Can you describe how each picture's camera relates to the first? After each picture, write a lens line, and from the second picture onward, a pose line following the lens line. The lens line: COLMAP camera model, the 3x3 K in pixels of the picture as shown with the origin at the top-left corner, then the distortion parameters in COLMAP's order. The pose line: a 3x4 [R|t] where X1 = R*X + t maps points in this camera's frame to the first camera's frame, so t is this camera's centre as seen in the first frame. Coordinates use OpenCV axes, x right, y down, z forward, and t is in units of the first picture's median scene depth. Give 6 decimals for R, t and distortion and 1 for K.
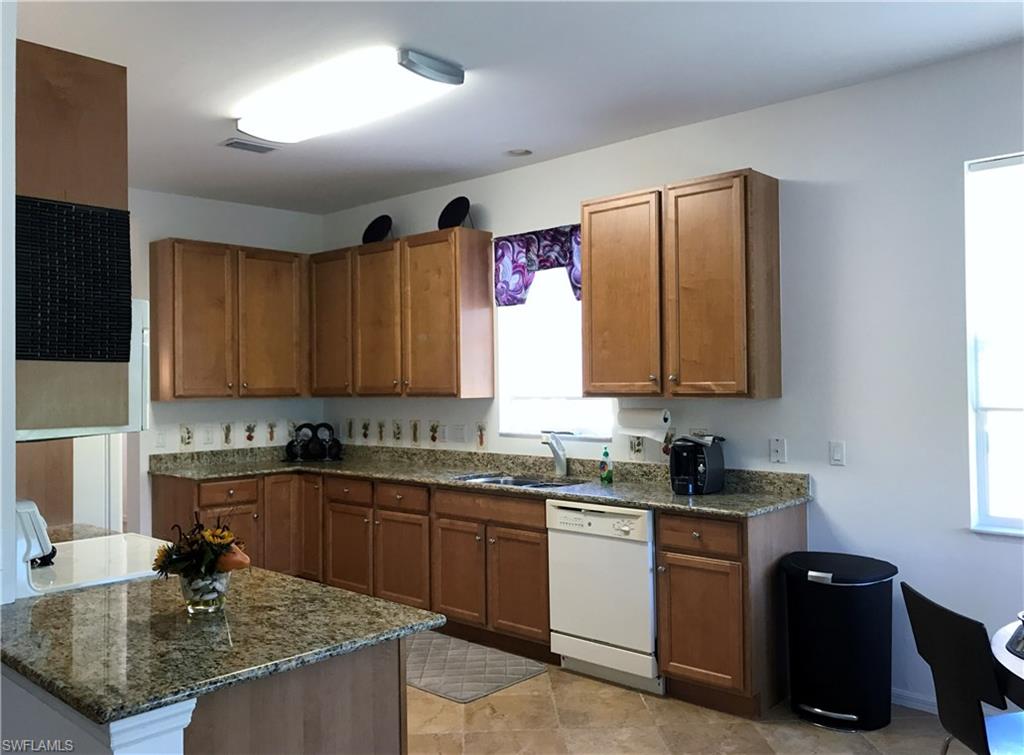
lens RADIAL K [[858.4, 0, 511.1], [0, 858.4, 378.9], [0, 0, 1]] dist [0.024076, -0.011285]
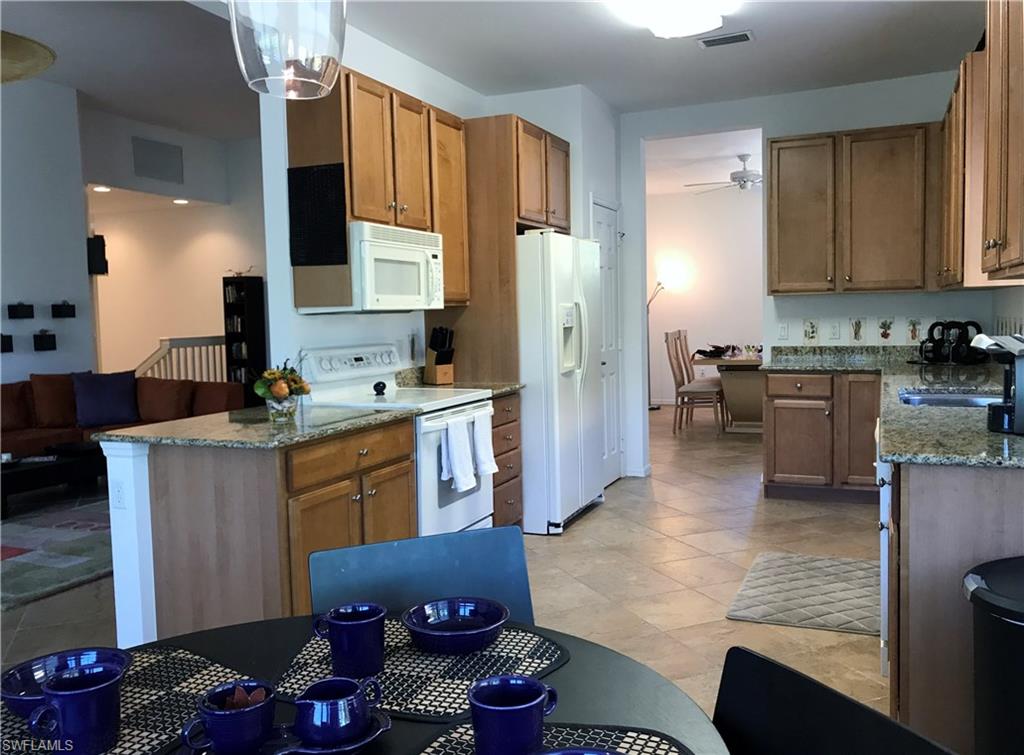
lens RADIAL K [[858.4, 0, 517.1], [0, 858.4, 368.5], [0, 0, 1]] dist [0.024076, -0.011285]
pose [[0.335028, 0.066629, -0.939849, 0.463049], [0.021086, 0.996716, 0.078177, 0.023921], [0.941972, -0.046009, 0.332523, 0.323824]]
